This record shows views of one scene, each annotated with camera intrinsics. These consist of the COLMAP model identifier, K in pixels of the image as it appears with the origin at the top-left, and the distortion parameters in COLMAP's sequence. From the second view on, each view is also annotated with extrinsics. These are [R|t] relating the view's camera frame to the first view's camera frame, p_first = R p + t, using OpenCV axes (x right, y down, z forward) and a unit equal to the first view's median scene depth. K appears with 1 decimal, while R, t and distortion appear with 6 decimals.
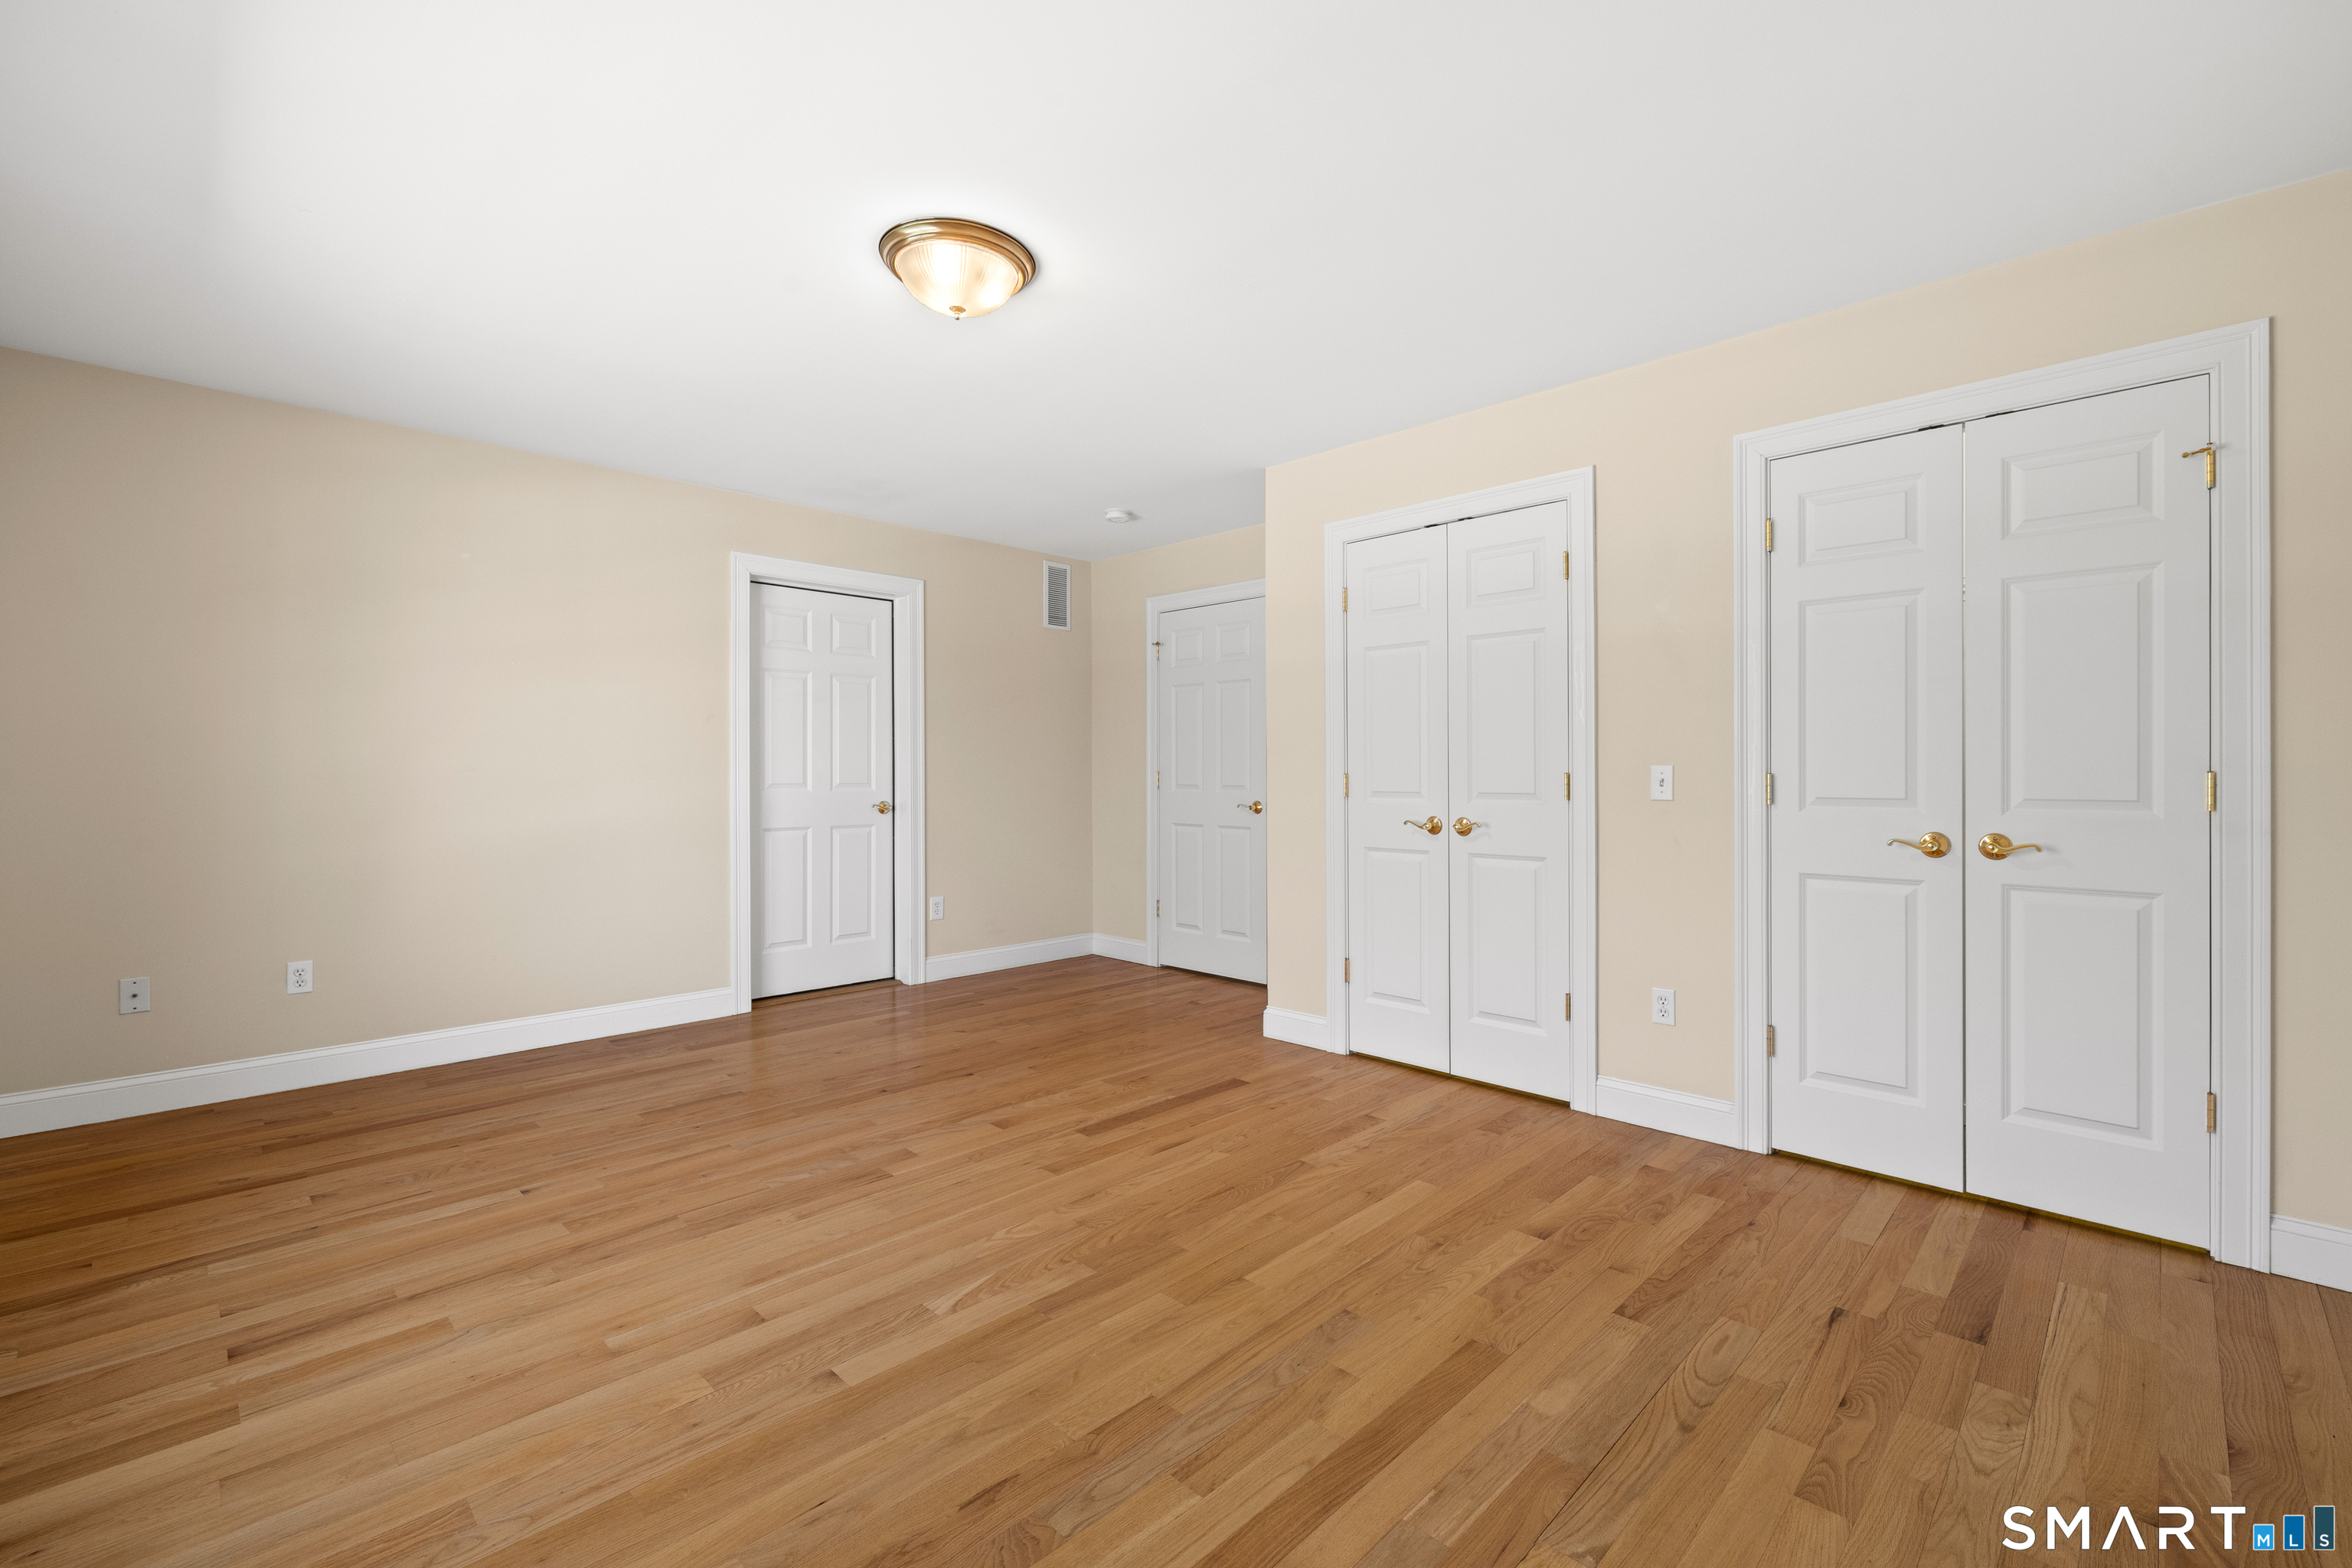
lens RADIAL K [[993.8, 0, 1192.1], [0, 993.8, 773.9], [0, 0, 1]] dist [0.001359, 0.000234]
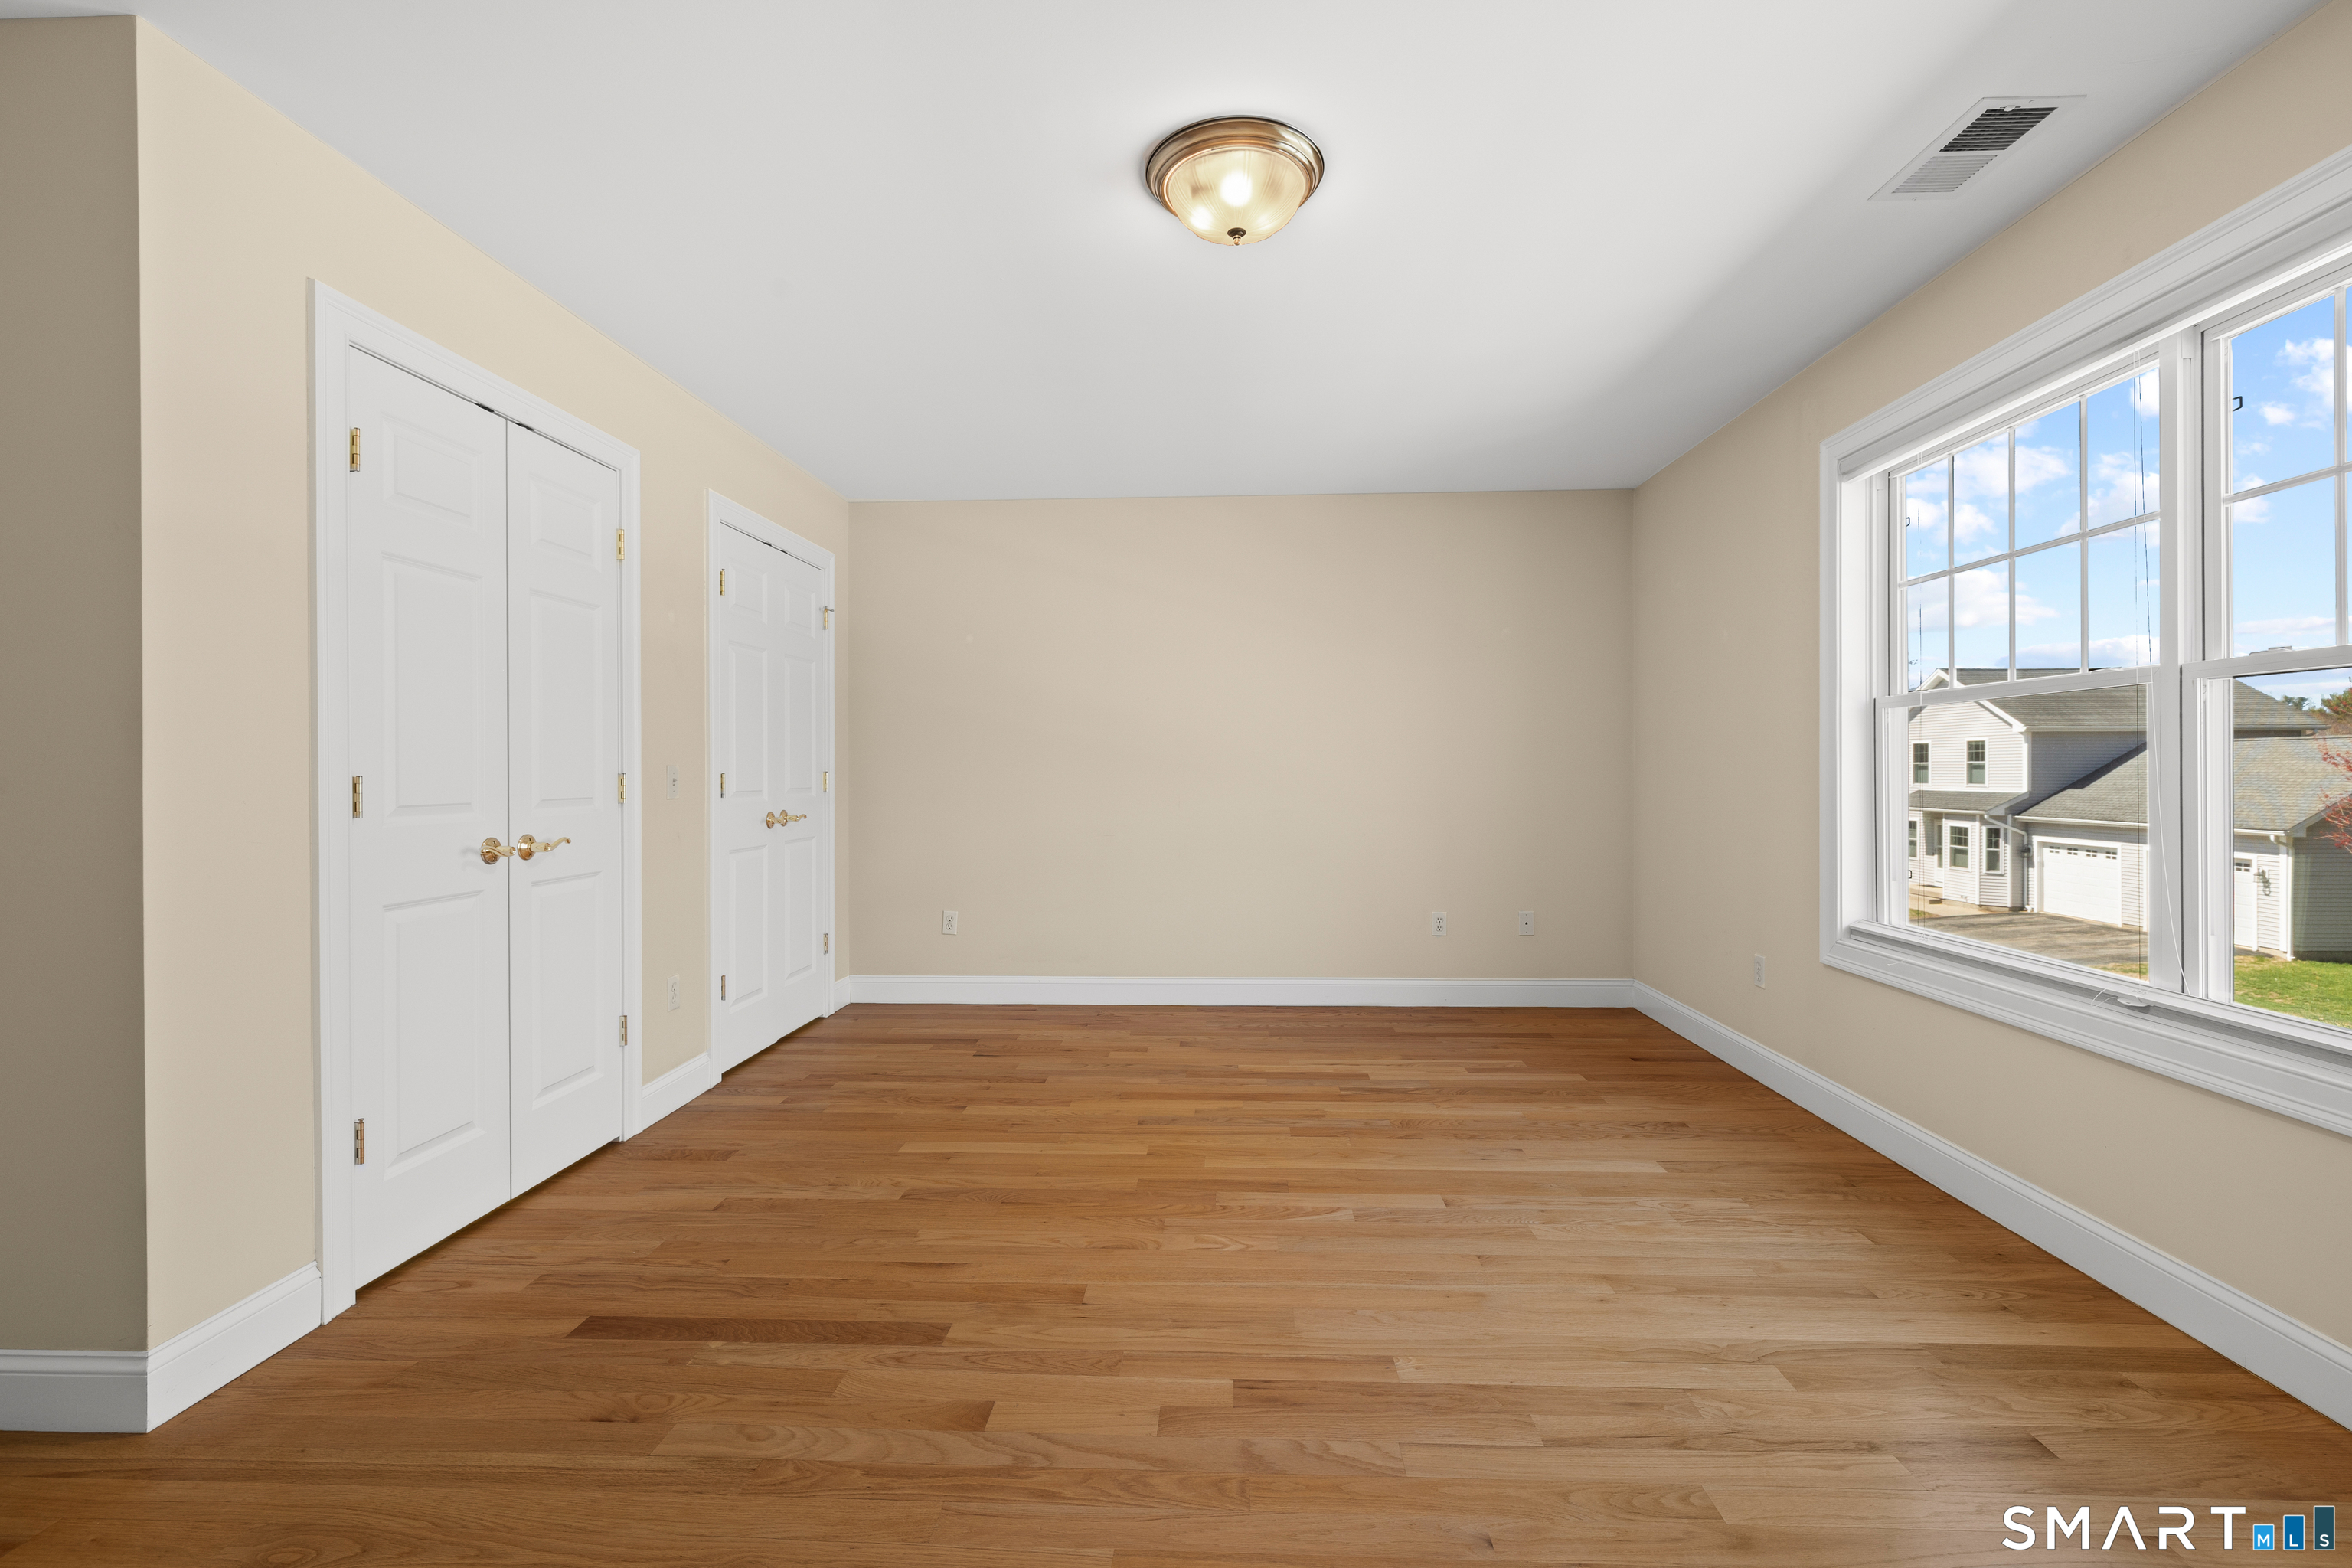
lens RADIAL K [[1001.0, 0, 1183.6], [0, 1001.0, 773.0], [0, 0, 1]] dist [-0.002164, 0.000346]
pose [[-0.659779, 0.001807, 0.751458, -0.887375], [0.005222, 0.999984, 0.002180, -0.000063], [-0.751442, 0.005363, -0.659777, 1.666594]]
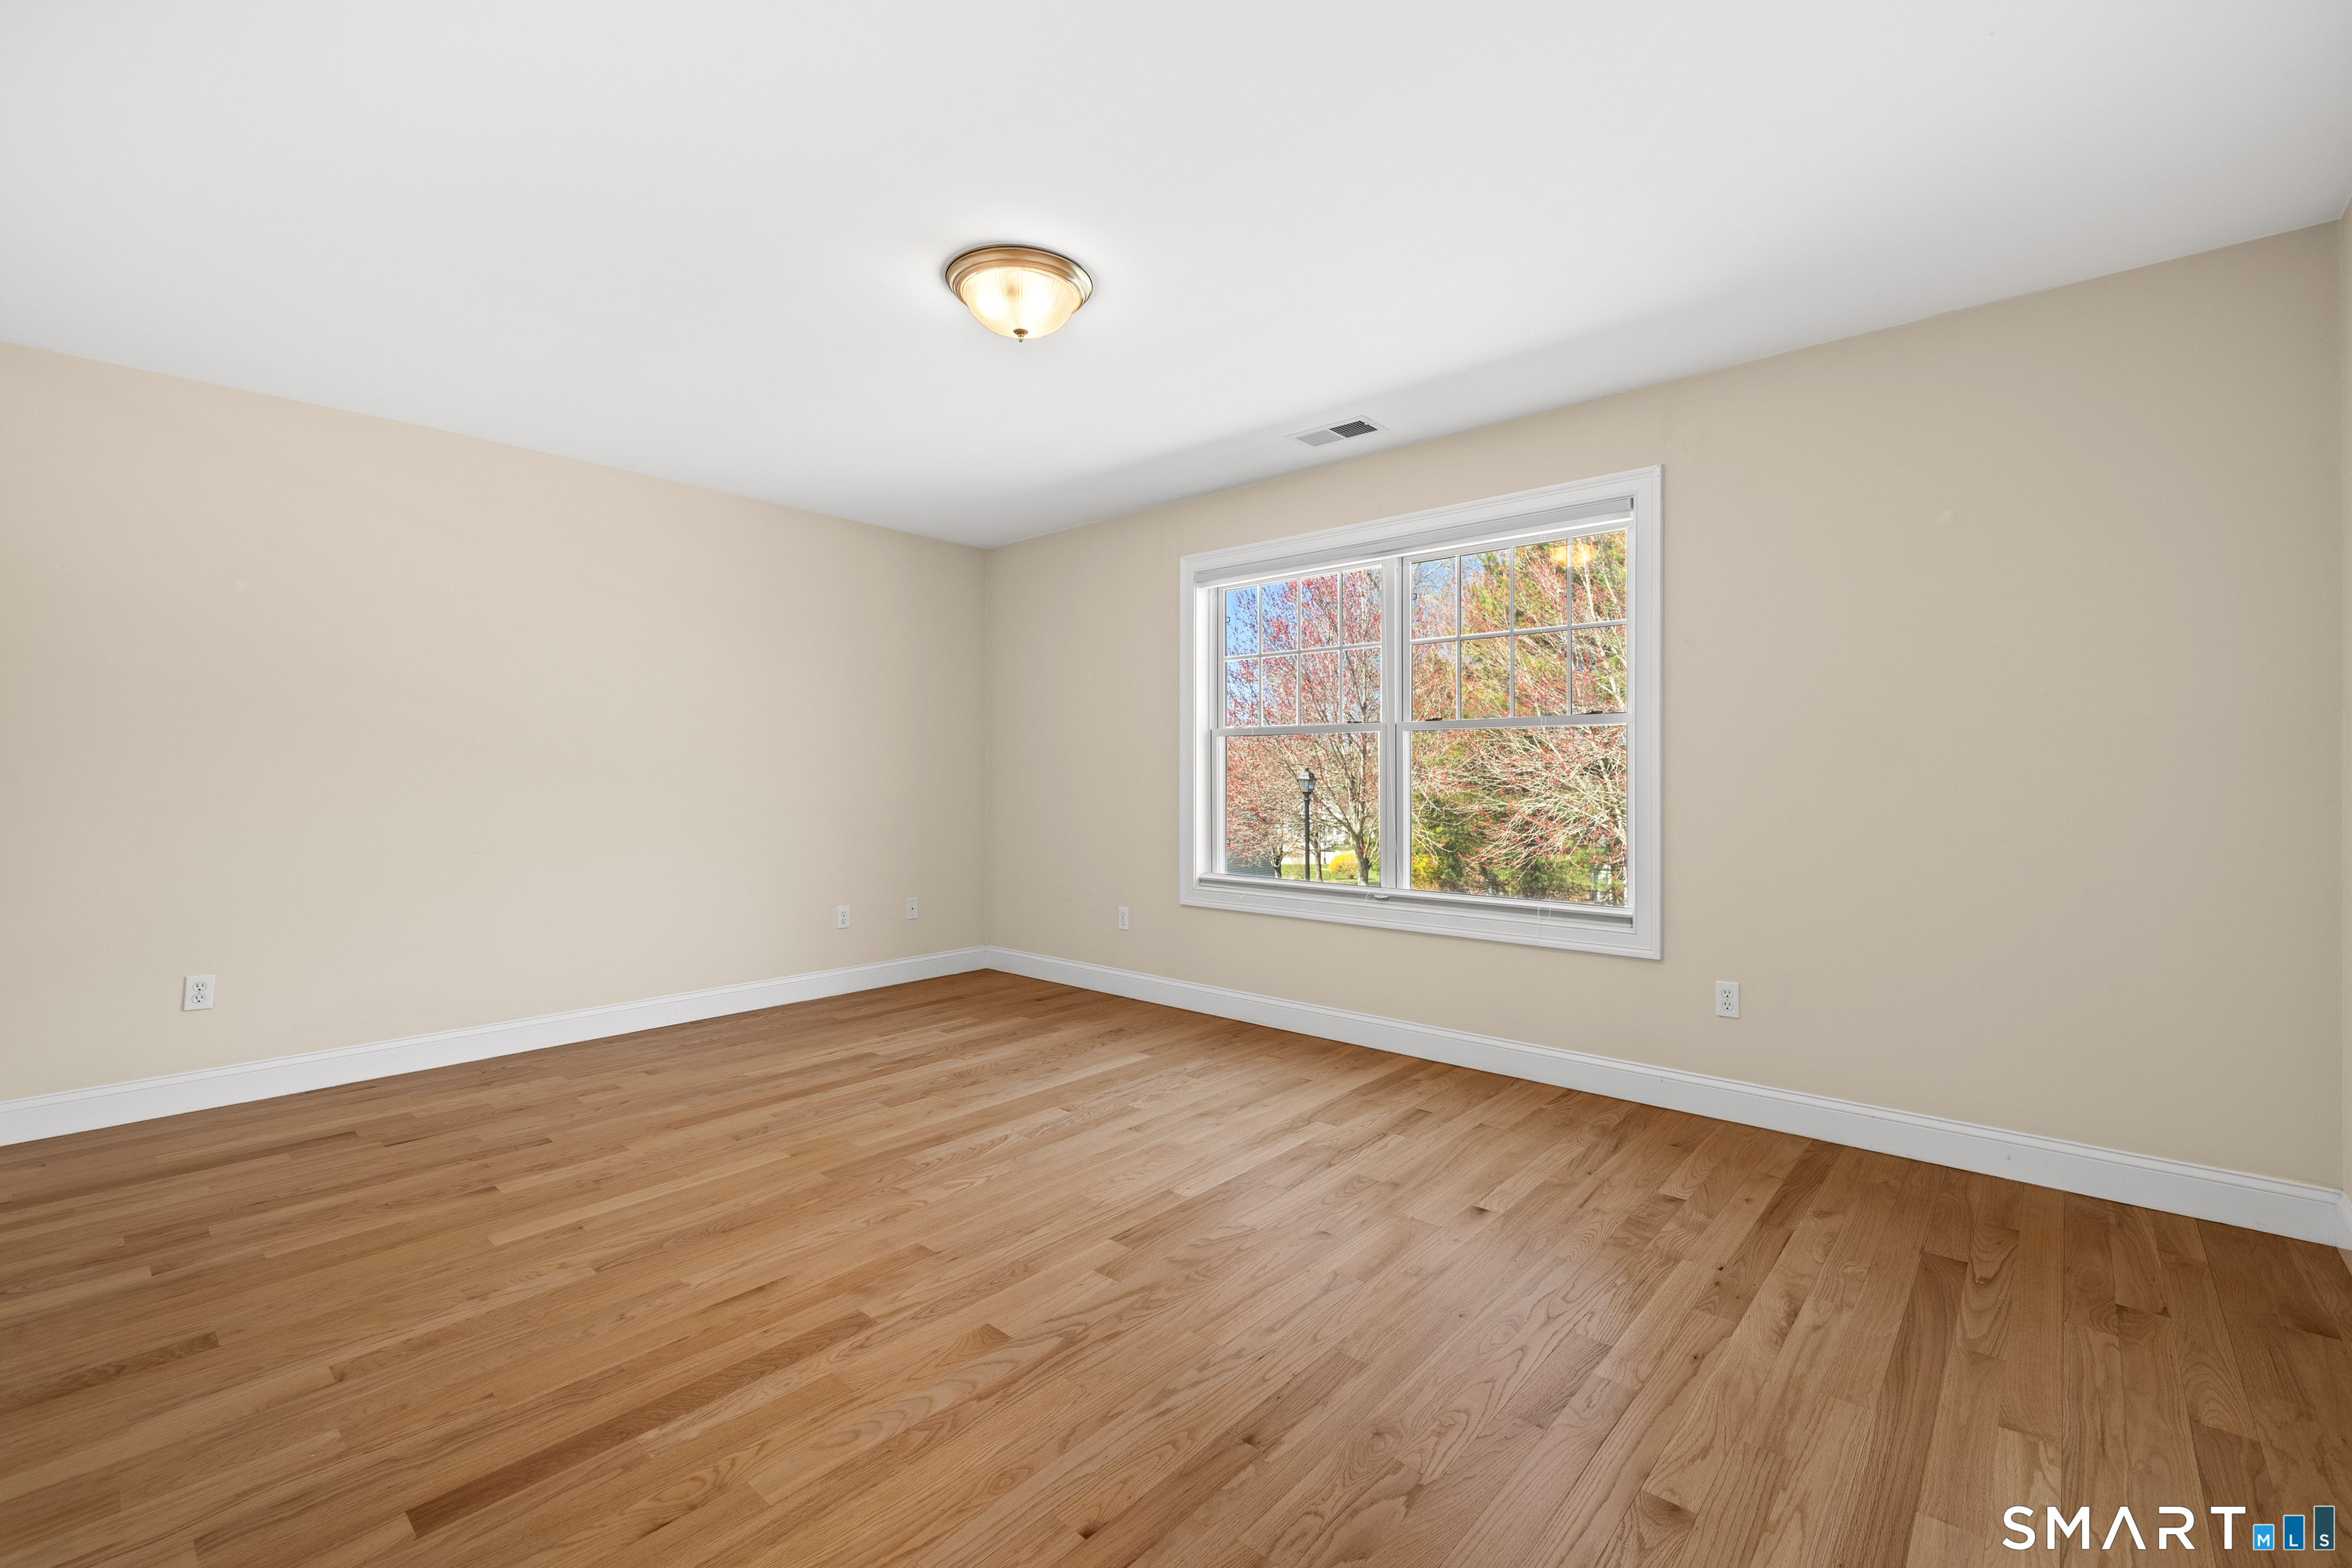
lens RADIAL K [[1001.0, 0, 1183.6], [0, 1001.0, 773.0], [0, 0, 1]] dist [-0.002164, 0.000346]
pose [[-0.998886, 0.000713, -0.047178, -0.369712], [0.000762, 0.999999, -0.001017, 0.000424], [0.047178, -0.001052, -0.998886, 2.135821]]
